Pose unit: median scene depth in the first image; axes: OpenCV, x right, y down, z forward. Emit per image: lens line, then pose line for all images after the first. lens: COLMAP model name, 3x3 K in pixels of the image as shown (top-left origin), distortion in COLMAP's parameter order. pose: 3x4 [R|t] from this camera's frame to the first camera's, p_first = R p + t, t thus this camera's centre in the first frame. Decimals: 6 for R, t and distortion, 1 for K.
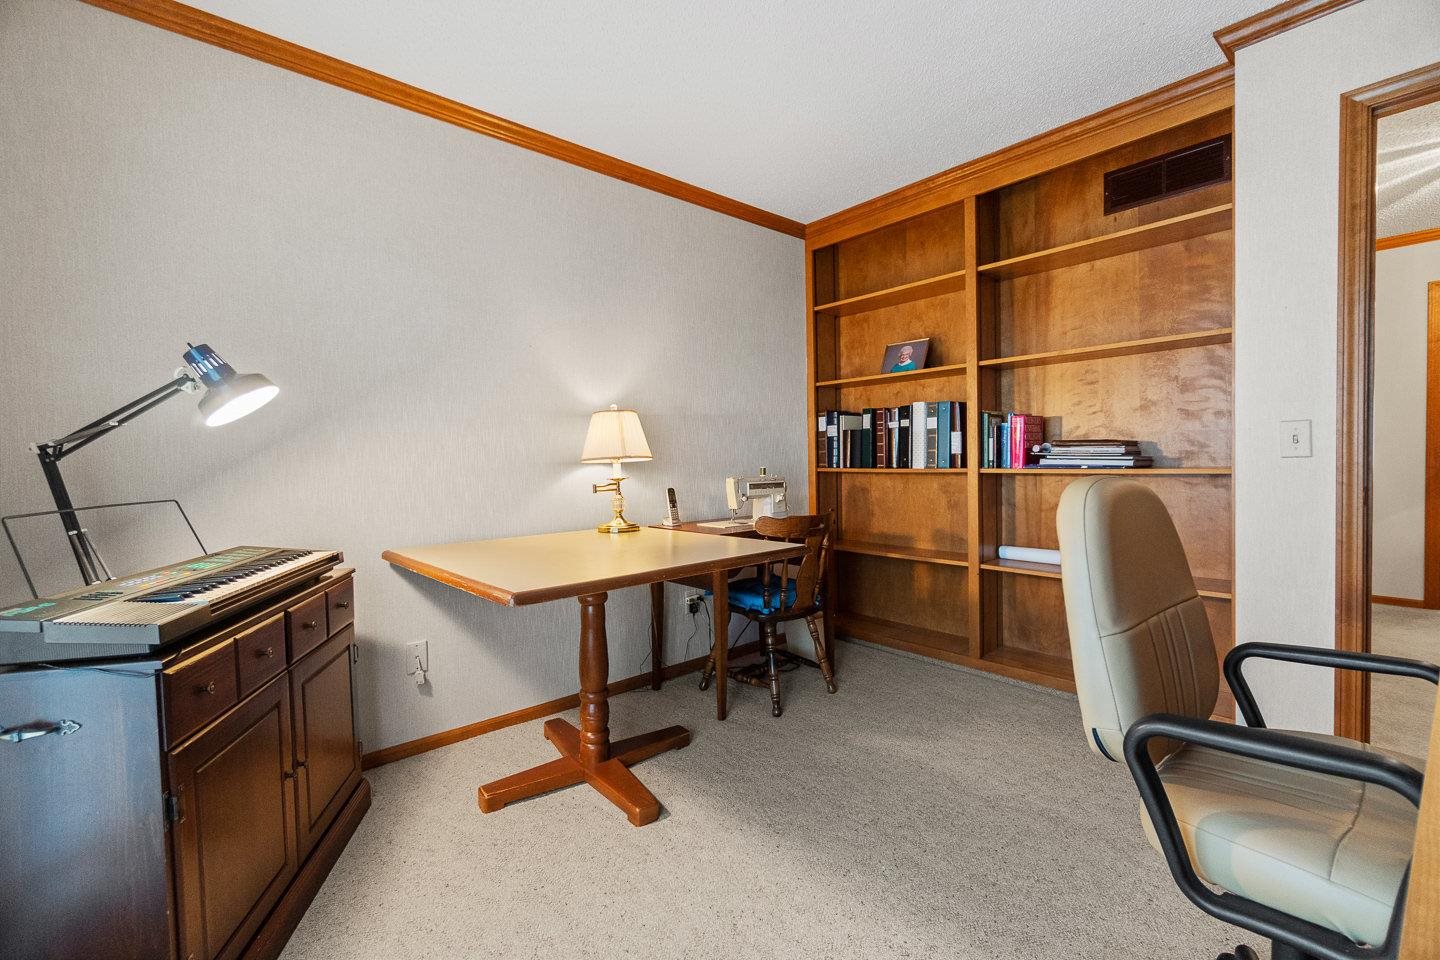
lens RADIAL K [[618.3, 0, 692.5], [0, 618.3, 470.7], [0, 0, 1]] dist [0.001300, 0.001071]
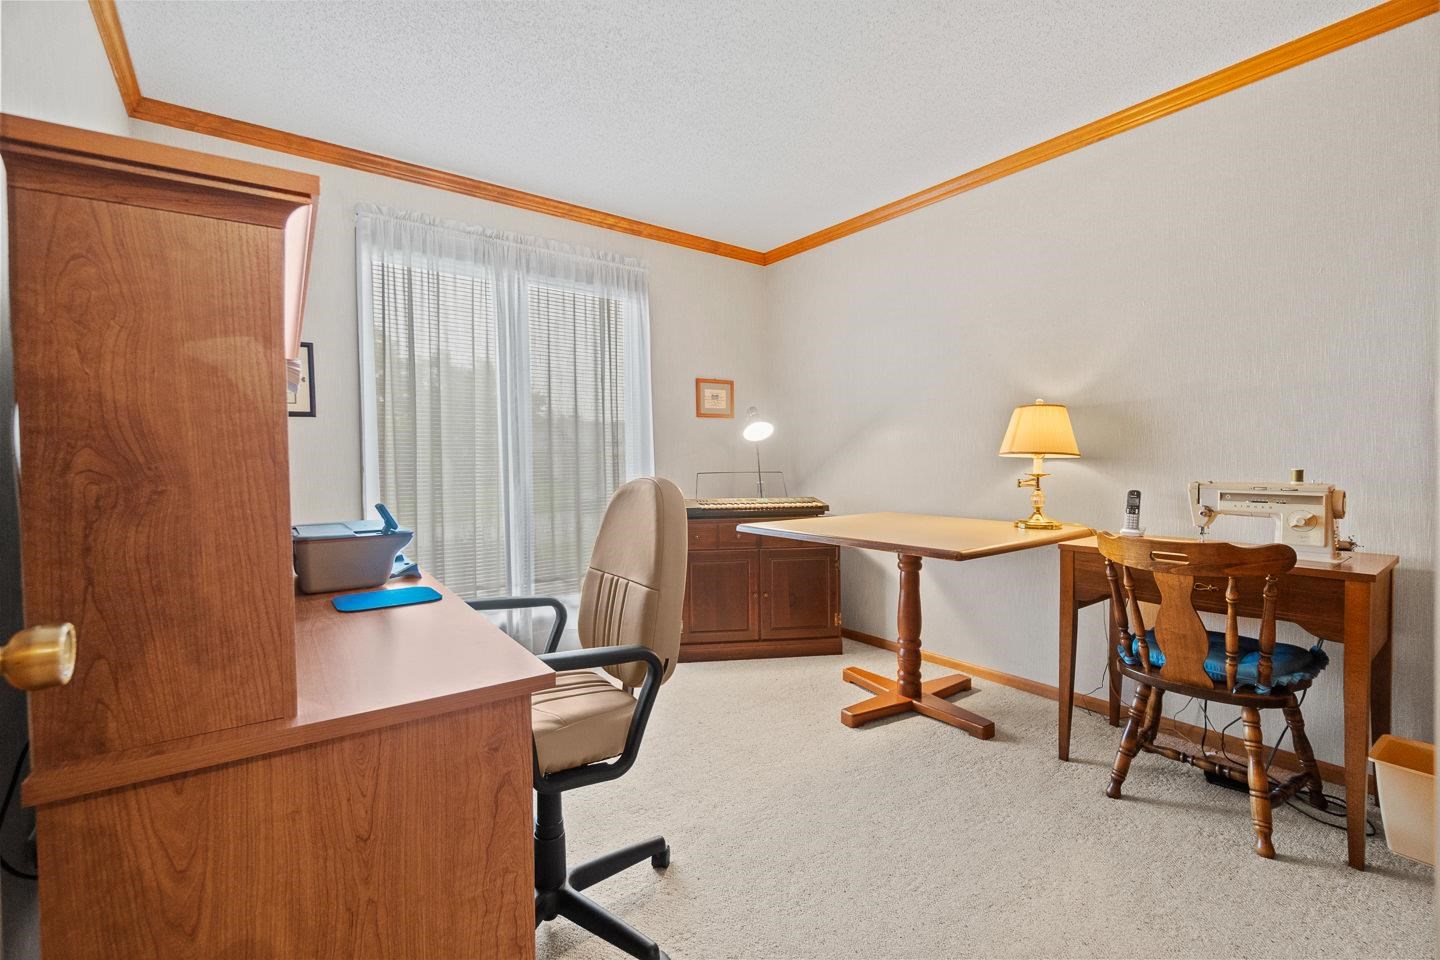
lens RADIAL K [[642.2, 0, 729.1], [0, 642.2, 494.1], [0, 0, 1]] dist [-0.000473, 0.000018]
pose [[-0.082387, 0.058336, -0.994892, 0.932731], [-0.026320, 0.997810, 0.060687, -0.005084], [0.996253, 0.031185, -0.080671, 0.598326]]
